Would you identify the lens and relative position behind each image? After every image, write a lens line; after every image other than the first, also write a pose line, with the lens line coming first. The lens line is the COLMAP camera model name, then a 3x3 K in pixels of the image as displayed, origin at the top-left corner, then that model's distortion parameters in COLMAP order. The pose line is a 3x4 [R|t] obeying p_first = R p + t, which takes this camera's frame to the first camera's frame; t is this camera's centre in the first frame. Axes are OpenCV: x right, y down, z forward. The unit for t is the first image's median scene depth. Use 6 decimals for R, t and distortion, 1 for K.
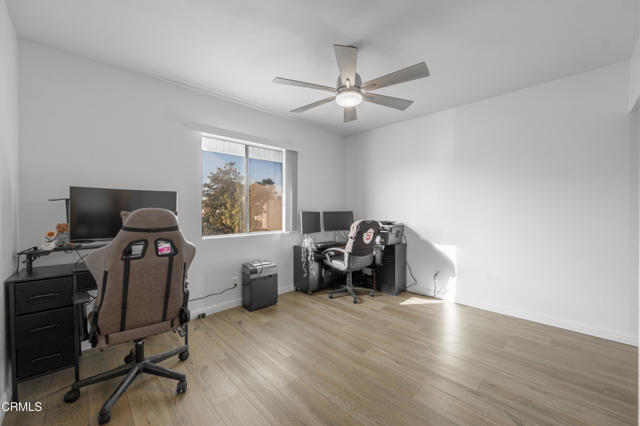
lens RADIAL K [[251.0, 0, 317.2], [0, 251.0, 211.5], [0, 0, 1]] dist [-0.001988, -0.000137]
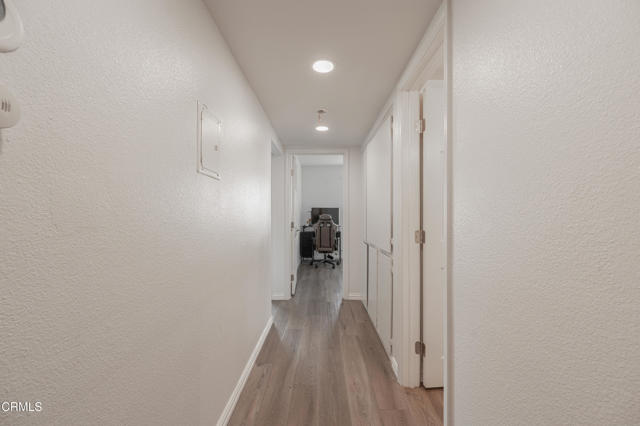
lens RADIAL K [[251.0, 0, 320.4], [0, 251.0, 213.6], [0, 0, 1]] dist [-0.001988, -0.000137]
pose [[0.703183, -0.004461, -0.710995, 1.668495], [0.007976, 0.999967, 0.001615, -0.023890], [0.710964, -0.006807, 0.703196, -1.434704]]
